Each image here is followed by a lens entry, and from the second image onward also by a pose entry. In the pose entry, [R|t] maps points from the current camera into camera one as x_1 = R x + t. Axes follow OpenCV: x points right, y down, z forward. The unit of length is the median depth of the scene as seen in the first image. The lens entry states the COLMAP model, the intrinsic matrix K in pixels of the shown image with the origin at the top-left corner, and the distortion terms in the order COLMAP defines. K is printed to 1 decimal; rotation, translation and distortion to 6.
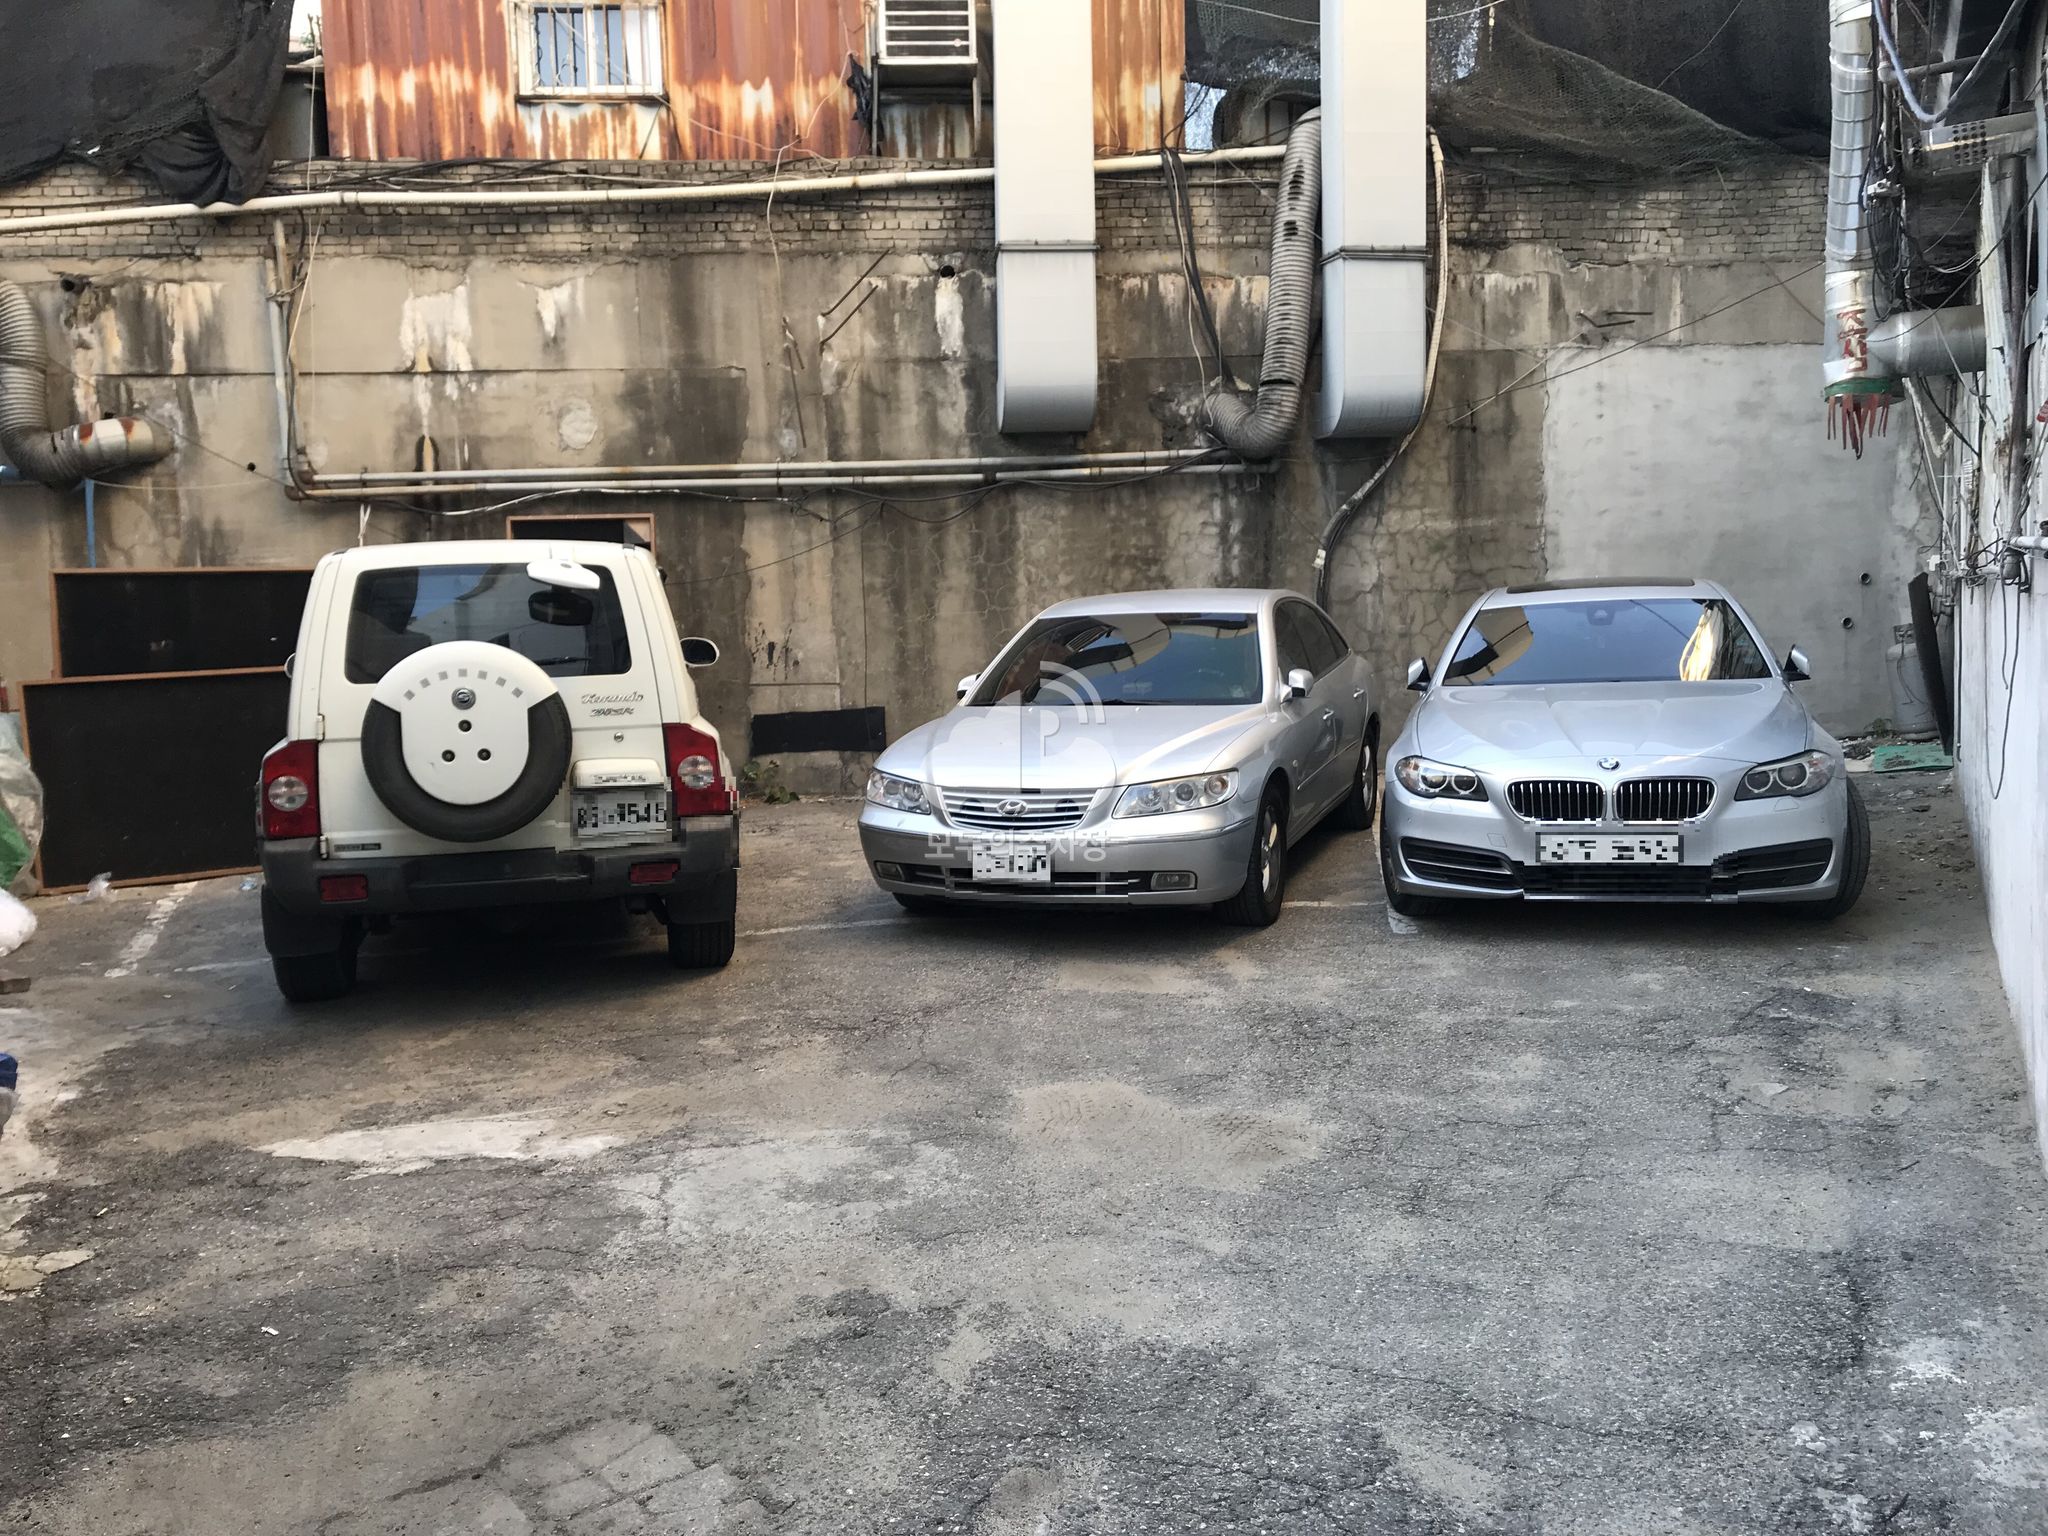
lens RADIAL K [[1663.1, 0, 1019.6], [0, 1663.1, 778.2], [0, 0, 1]] dist [0.033780, -0.006801]
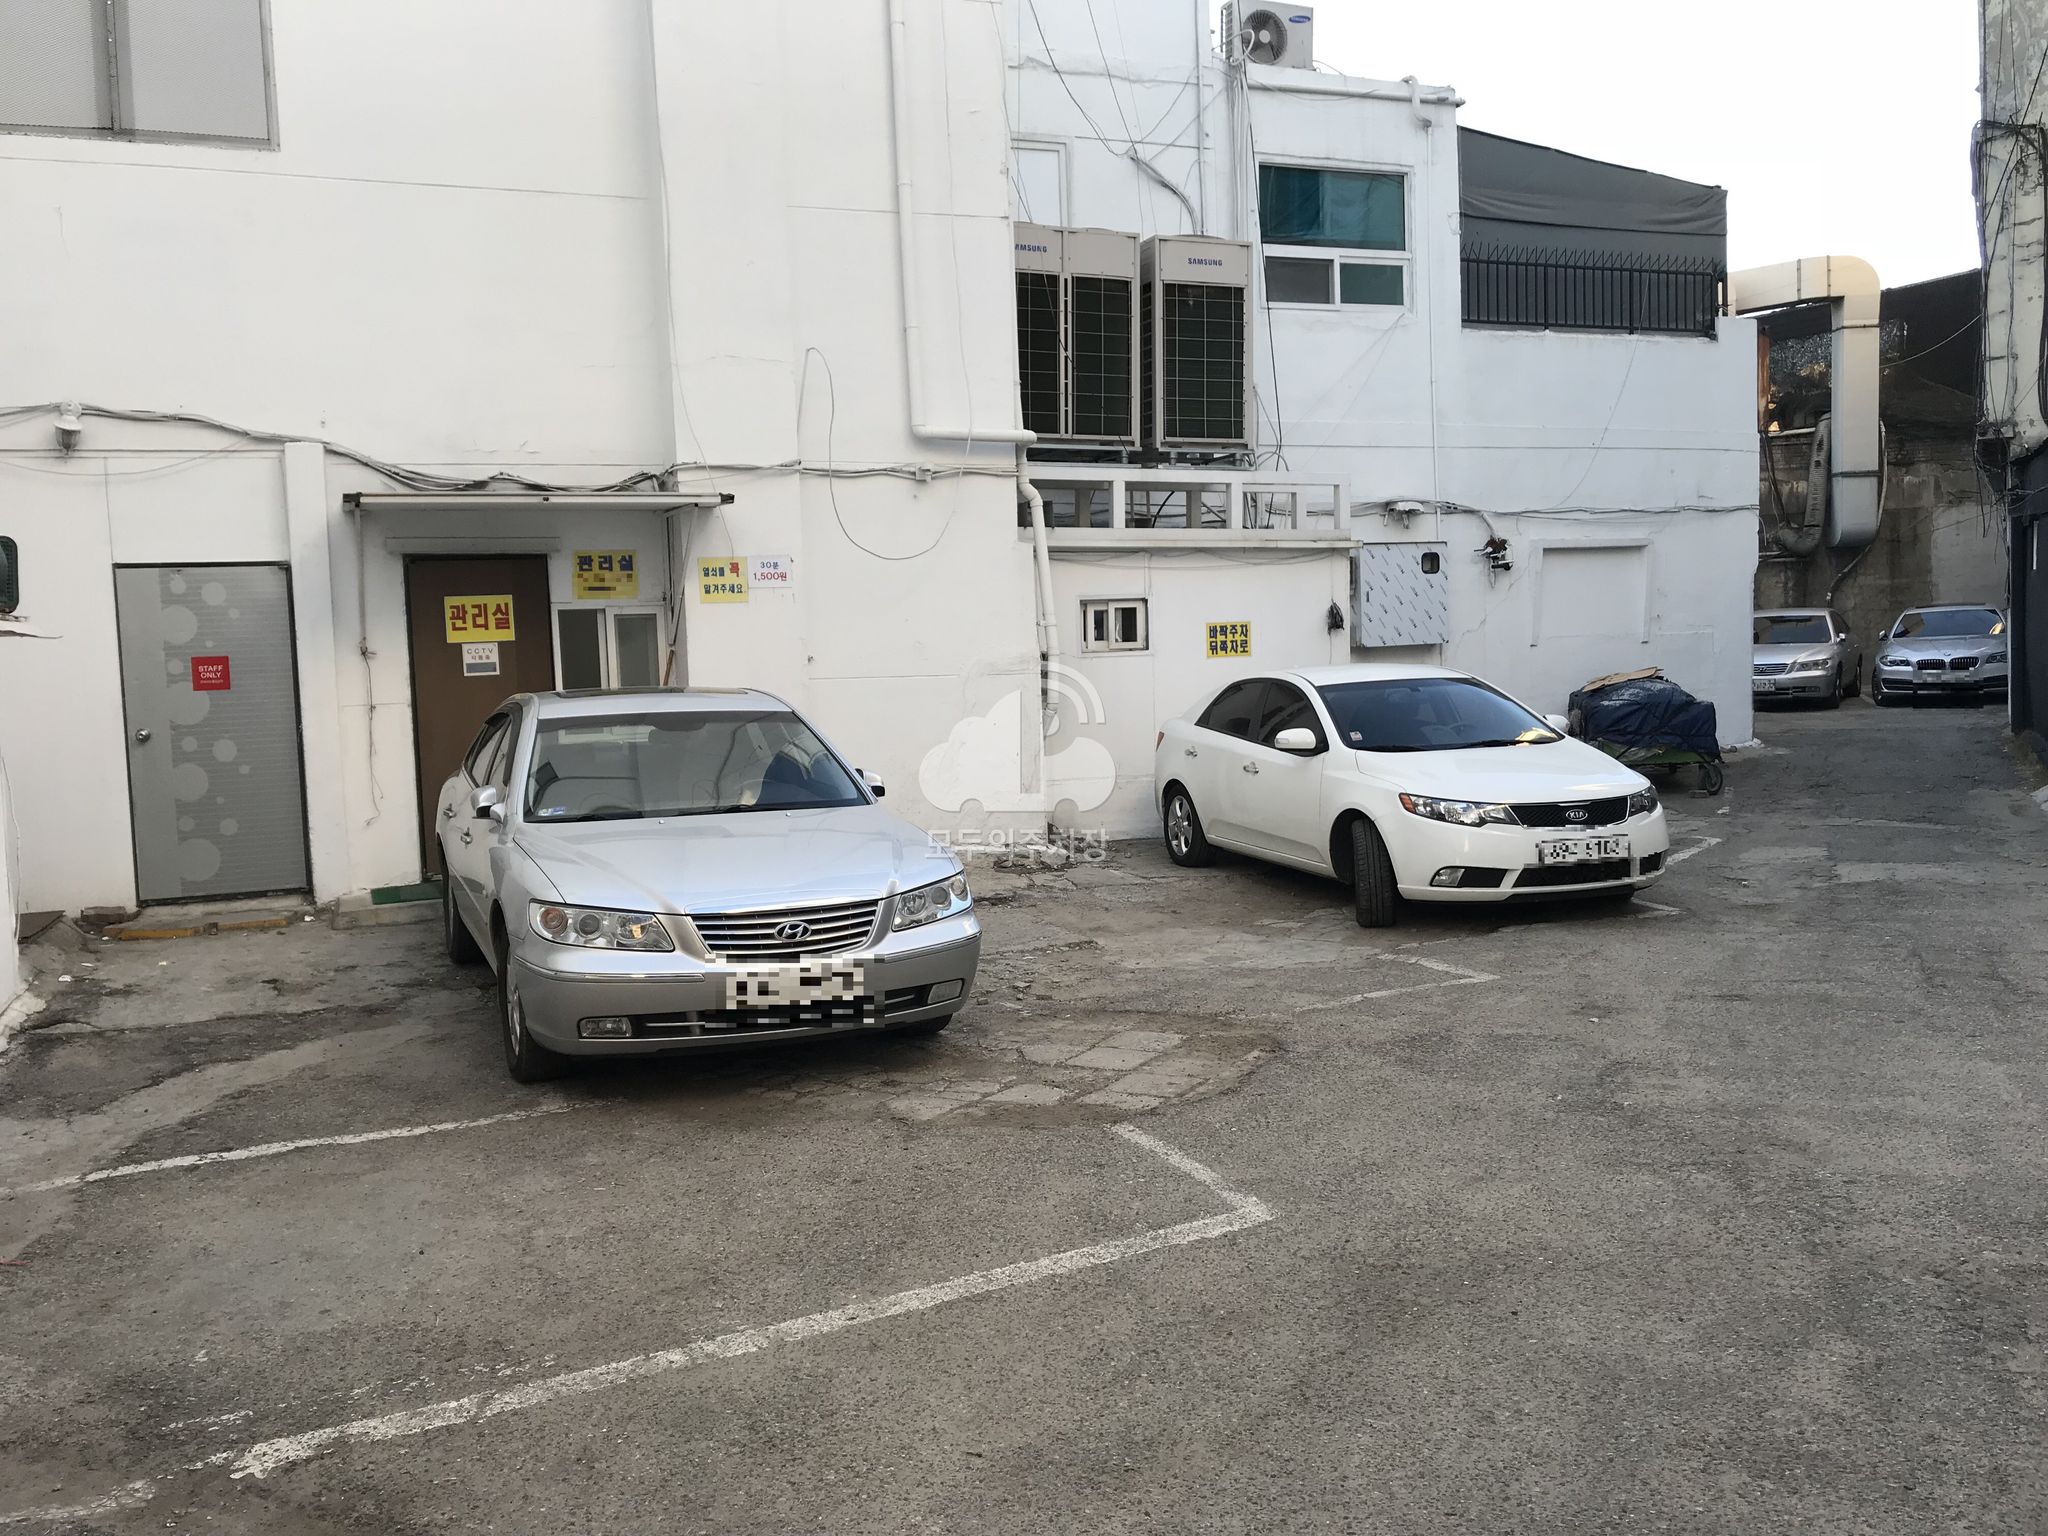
lens RADIAL K [[1663.1, 0, 1020.9], [0, 1663.1, 748.4], [0, 0, 1]] dist [0.033780, -0.006801]
pose [[0.979200, 0.013029, -0.202476, -0.471194], [-0.019763, 0.999316, -0.031270, 0.186990], [0.201930, 0.034621, 0.978788, -1.605286]]
